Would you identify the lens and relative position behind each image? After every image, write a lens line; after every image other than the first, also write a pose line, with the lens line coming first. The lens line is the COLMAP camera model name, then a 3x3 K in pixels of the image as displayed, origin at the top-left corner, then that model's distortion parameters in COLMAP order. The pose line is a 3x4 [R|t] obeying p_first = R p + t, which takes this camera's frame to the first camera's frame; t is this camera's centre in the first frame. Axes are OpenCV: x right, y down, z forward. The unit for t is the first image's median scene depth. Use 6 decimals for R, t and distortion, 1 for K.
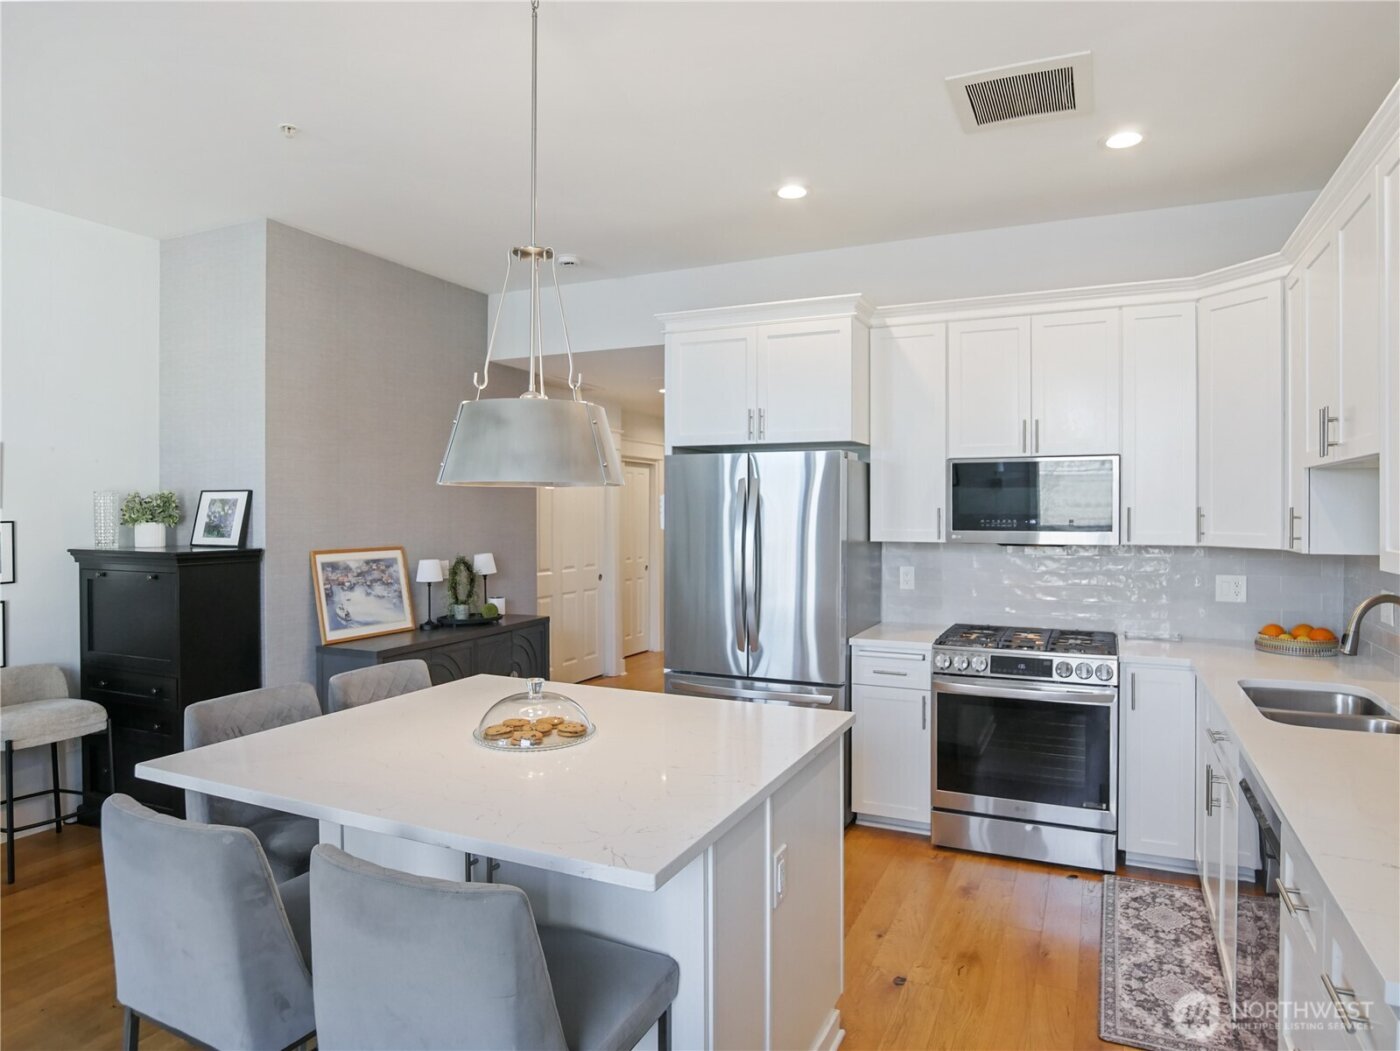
lens RADIAL K [[867.7, 0, 705.3], [0, 867.7, 514.6], [0, 0, 1]] dist [-0.021655, 0.001549]
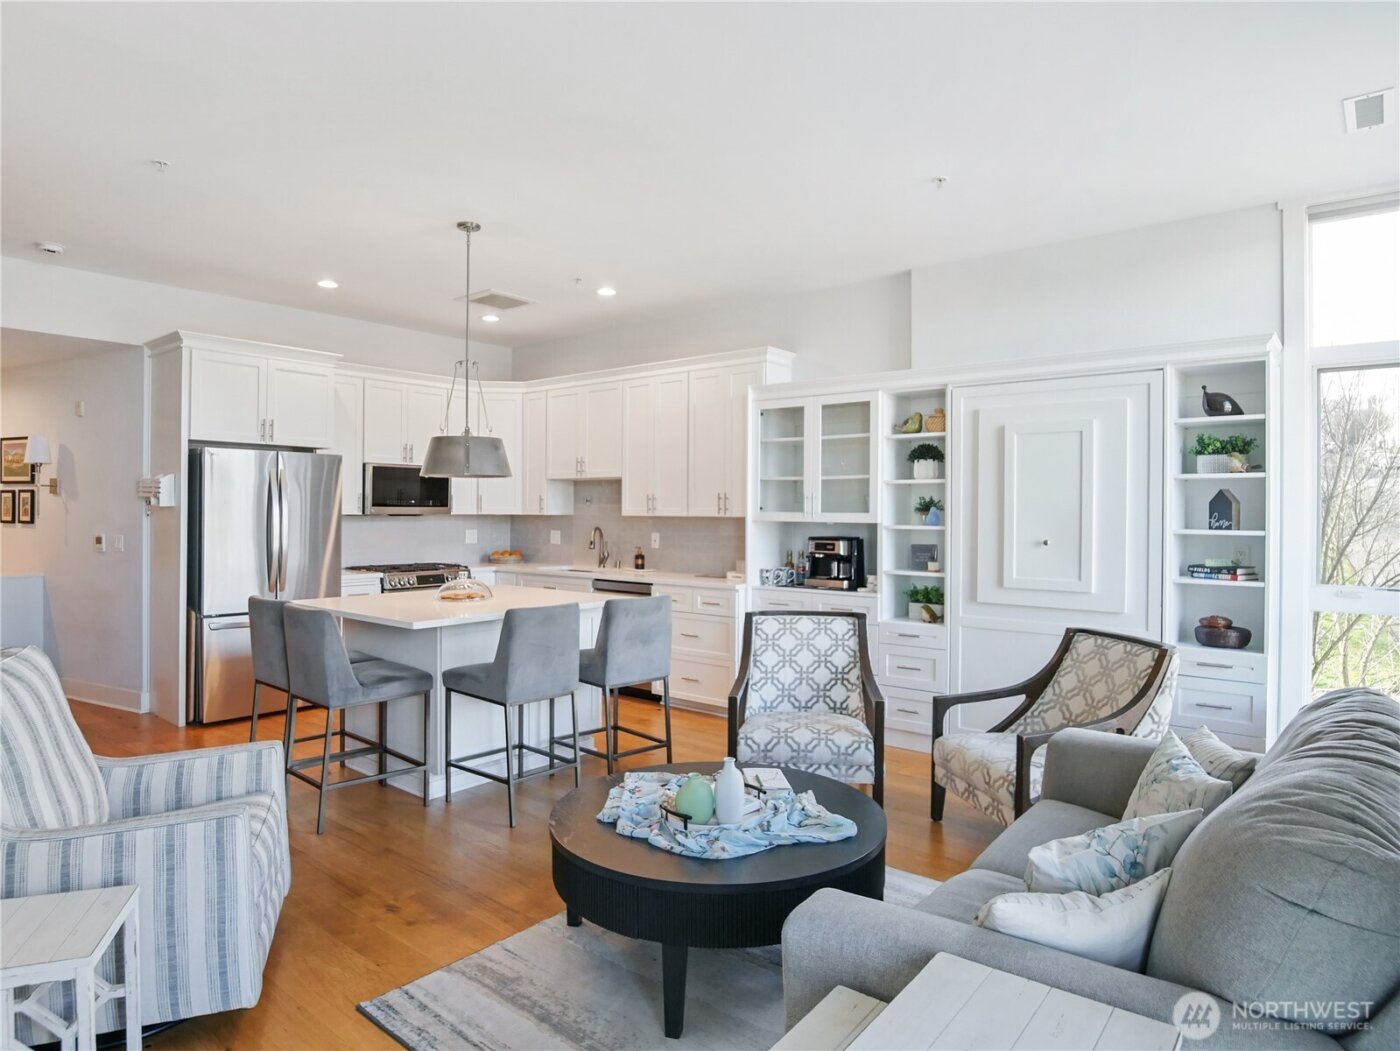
lens RADIAL K [[867.7, 0, 700.7], [0, 867.7, 511.6], [0, 0, 1]] dist [-0.021655, 0.001549]
pose [[0.260643, -0.000424, 0.965435, -1.185275], [0.000442, 1.000000, 0.000320, 0.028205], [-0.965435, 0.000344, 0.260643, -0.032161]]
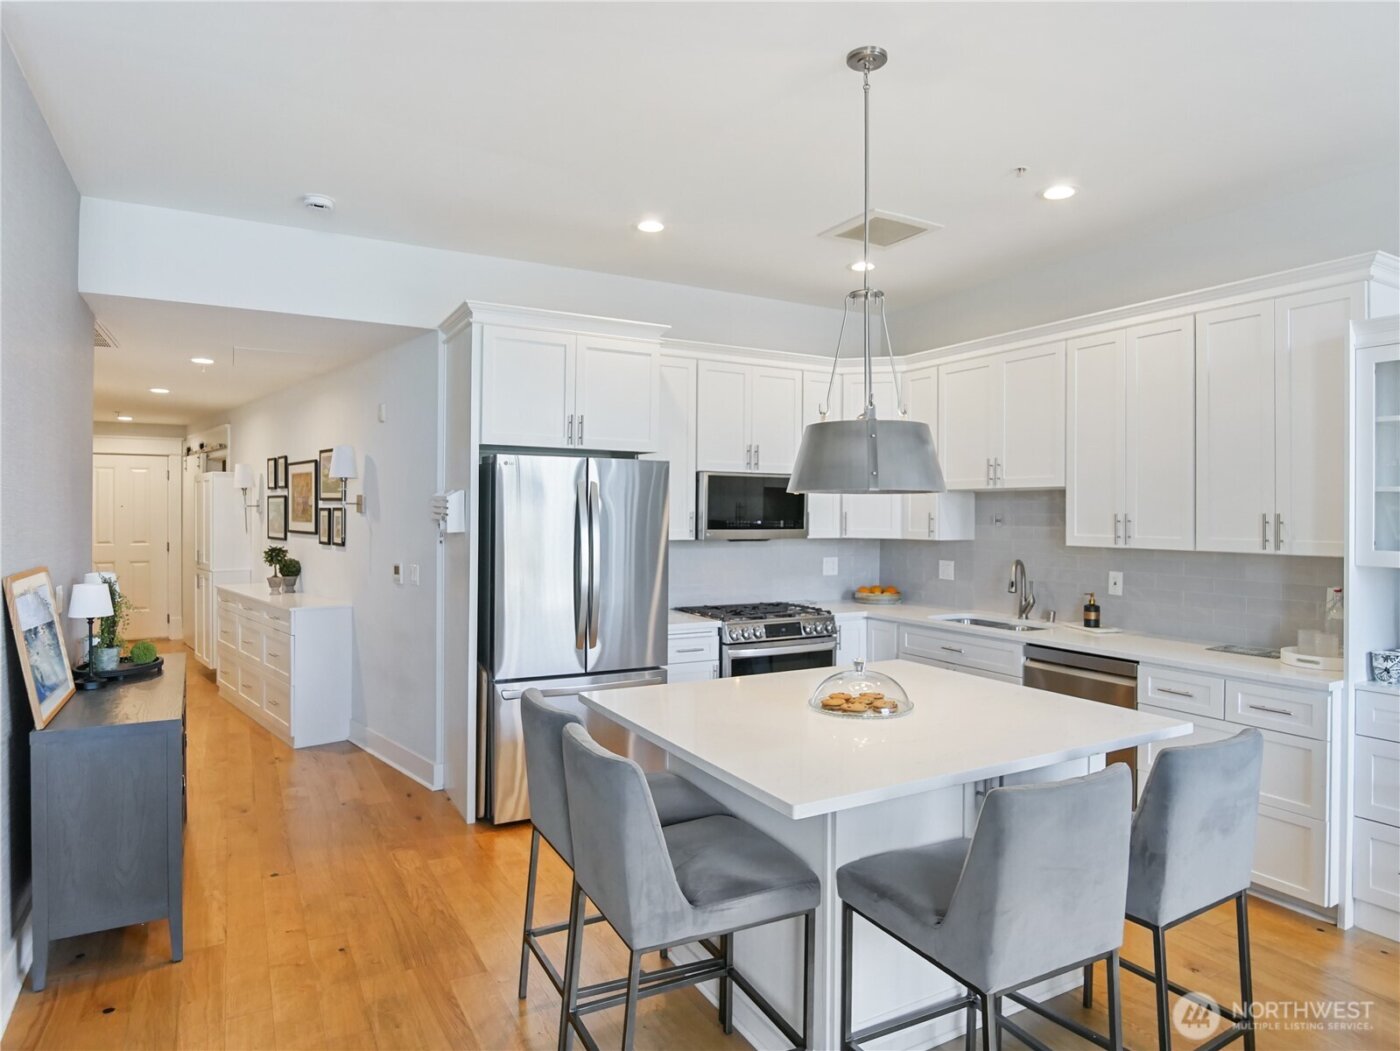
lens RADIAL K [[867.7, 0, 704.7], [0, 867.7, 517.0], [0, 0, 1]] dist [-0.021655, 0.001549]
pose [[0.586598, -0.000160, 0.809878, -0.748577], [-0.000903, 0.999999, 0.000852, -0.000891], [-0.809878, -0.001231, 0.586597, 0.289176]]
